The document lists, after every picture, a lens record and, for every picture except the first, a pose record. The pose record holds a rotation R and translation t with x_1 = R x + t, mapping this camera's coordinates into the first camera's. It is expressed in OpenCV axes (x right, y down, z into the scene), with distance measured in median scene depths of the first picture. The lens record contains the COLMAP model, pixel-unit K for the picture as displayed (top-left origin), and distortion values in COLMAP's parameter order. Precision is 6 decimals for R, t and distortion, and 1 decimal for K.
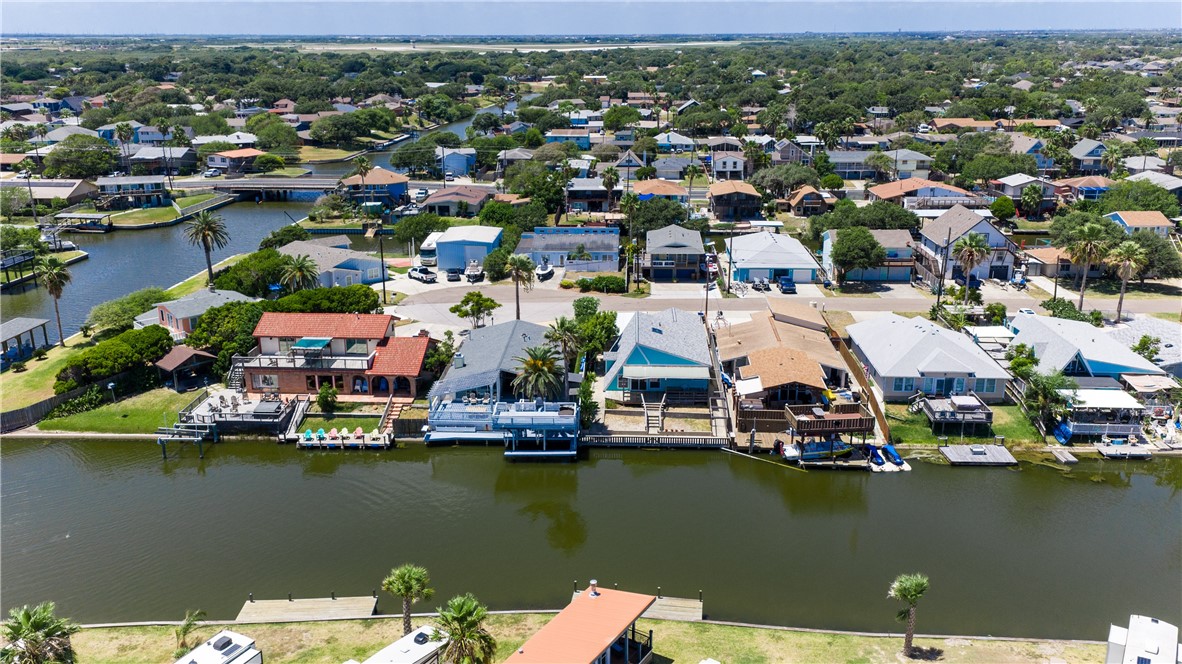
lens RADIAL K [[967.1, 0, 591.0], [0, 967.1, 332.0], [0, 0, 1]] dist [0.085560, -0.082218]
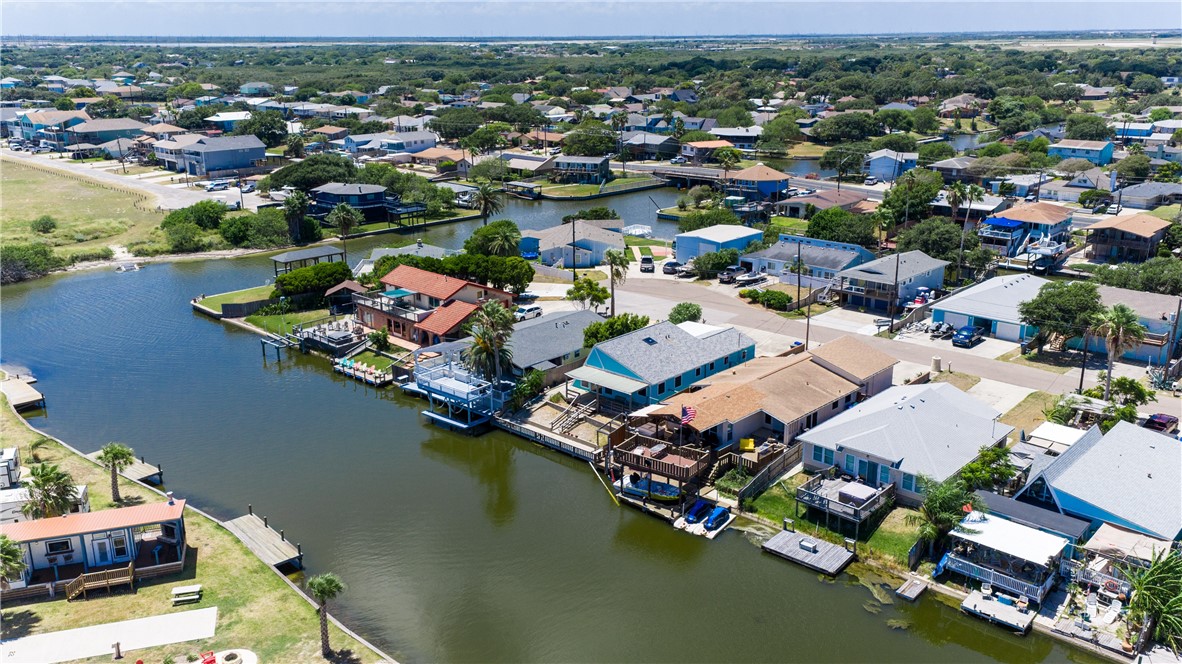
lens RADIAL K [[967.1, 0, 591.0], [0, 967.1, 332.0], [0, 0, 1]] dist [0.085560, -0.082218]
pose [[0.768306, 0.188362, -0.611739, 0.659395], [-0.186798, 0.980099, 0.067178, -0.068975], [0.612219, 0.062658, 0.788202, 0.211971]]
